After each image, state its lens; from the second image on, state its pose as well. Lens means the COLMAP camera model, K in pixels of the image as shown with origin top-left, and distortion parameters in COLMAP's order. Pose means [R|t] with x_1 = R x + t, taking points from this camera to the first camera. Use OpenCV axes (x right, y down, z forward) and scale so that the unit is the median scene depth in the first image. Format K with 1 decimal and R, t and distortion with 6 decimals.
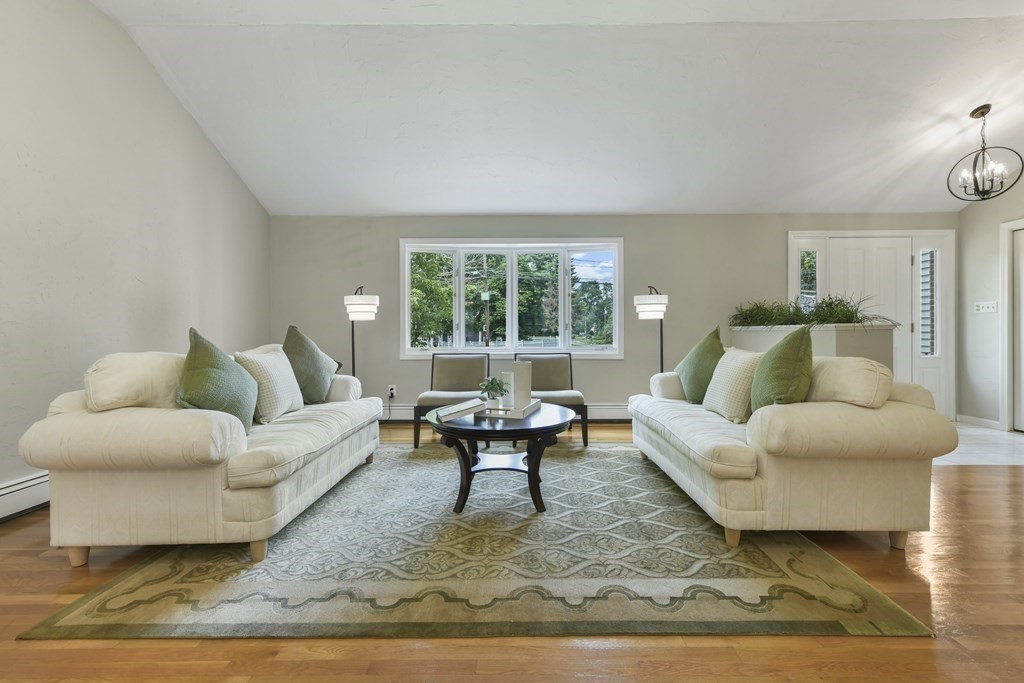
lens RADIAL K [[417.9, 0, 515.5], [0, 417.9, 336.4], [0, 0, 1]] dist [0.002394, 0.000507]
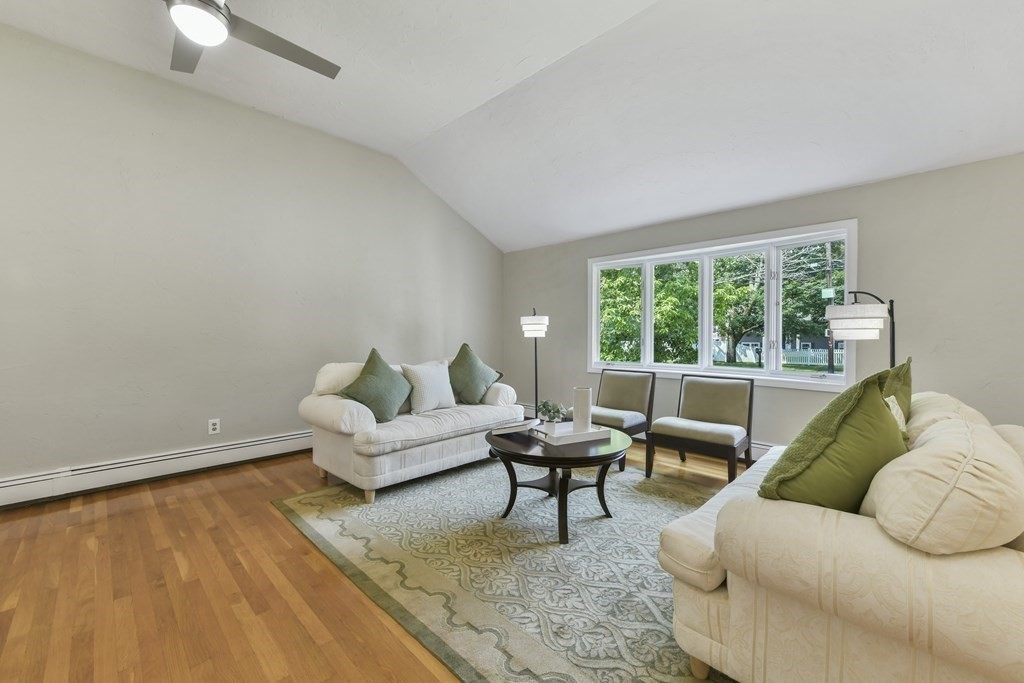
lens RADIAL K [[417.9, 0, 531.5], [0, 417.9, 341.7], [0, 0, 1]] dist [0.002394, 0.000507]
pose [[0.721576, 0.020016, -0.692046, 0.736417], [-0.013369, 0.999798, 0.014977, -0.074204], [0.692207, -0.001555, 0.721698, 0.259716]]
